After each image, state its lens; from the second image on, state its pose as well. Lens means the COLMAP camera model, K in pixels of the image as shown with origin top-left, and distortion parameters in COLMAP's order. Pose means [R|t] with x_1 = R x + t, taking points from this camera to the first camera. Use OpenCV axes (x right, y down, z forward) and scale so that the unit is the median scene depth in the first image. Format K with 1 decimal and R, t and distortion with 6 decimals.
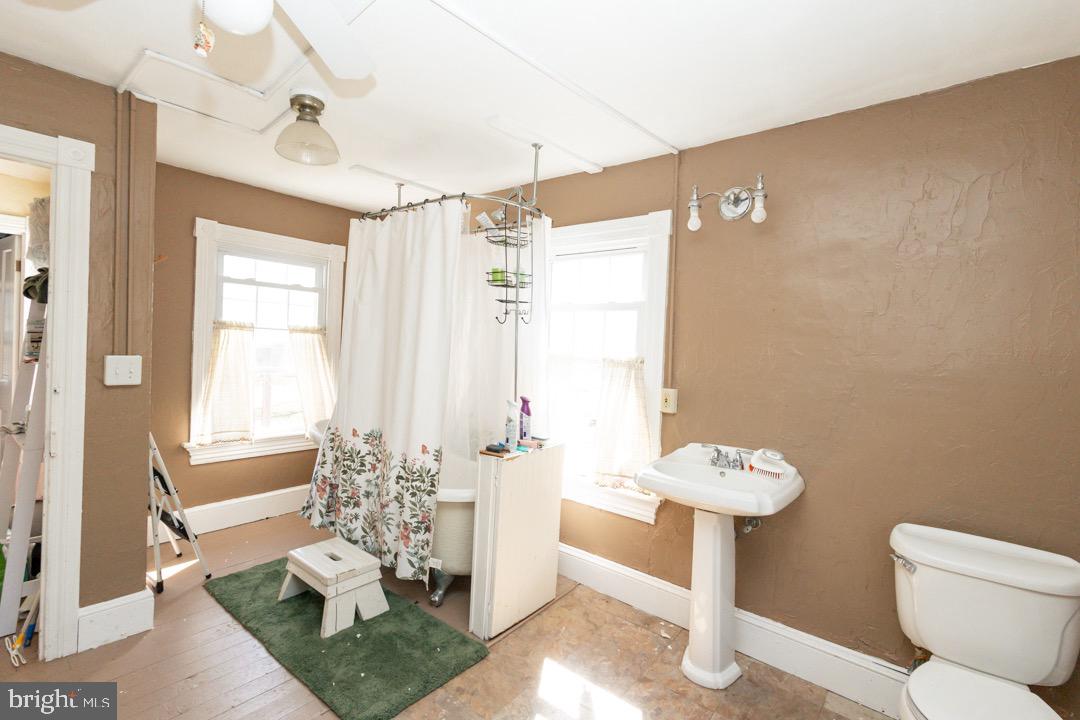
lens RADIAL K [[499.1, 0, 542.6], [0, 499.1, 354.8], [0, 0, 1]] dist [0.008325, -0.001368]
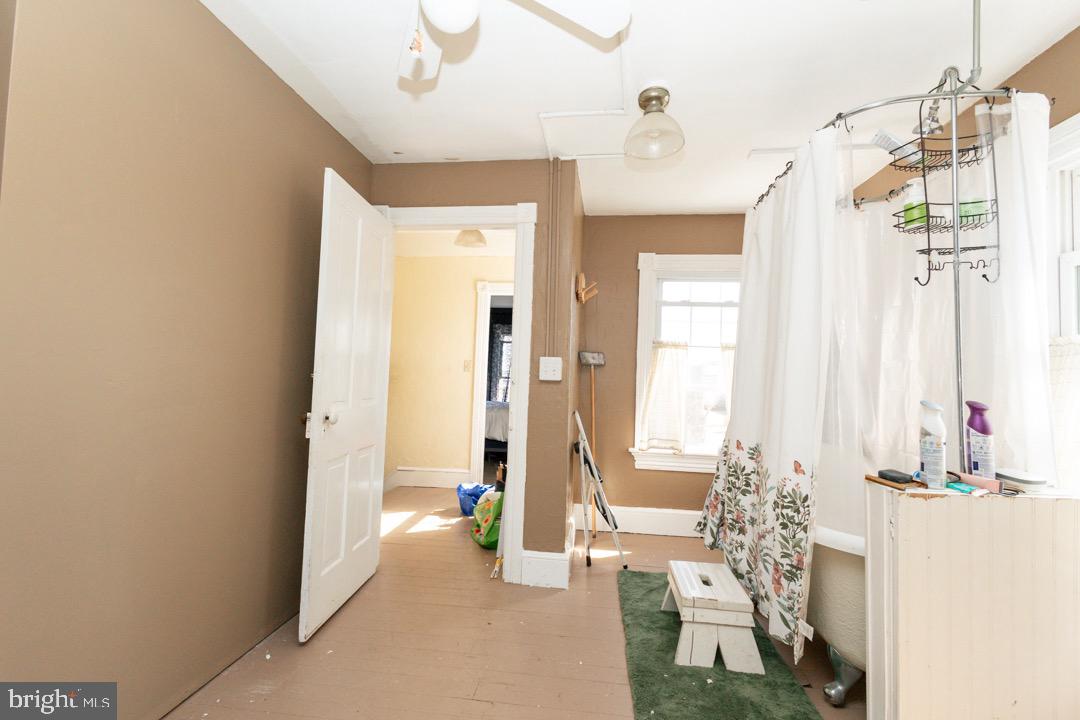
lens RADIAL K [[499.1, 0, 530.4], [0, 499.1, 354.6], [0, 0, 1]] dist [0.008325, -0.001368]
pose [[0.527710, -0.062618, -0.847113, 0.189964], [-0.030199, 0.995266, -0.092382, 0.099618], [0.848888, 0.074333, 0.523321, 0.249754]]
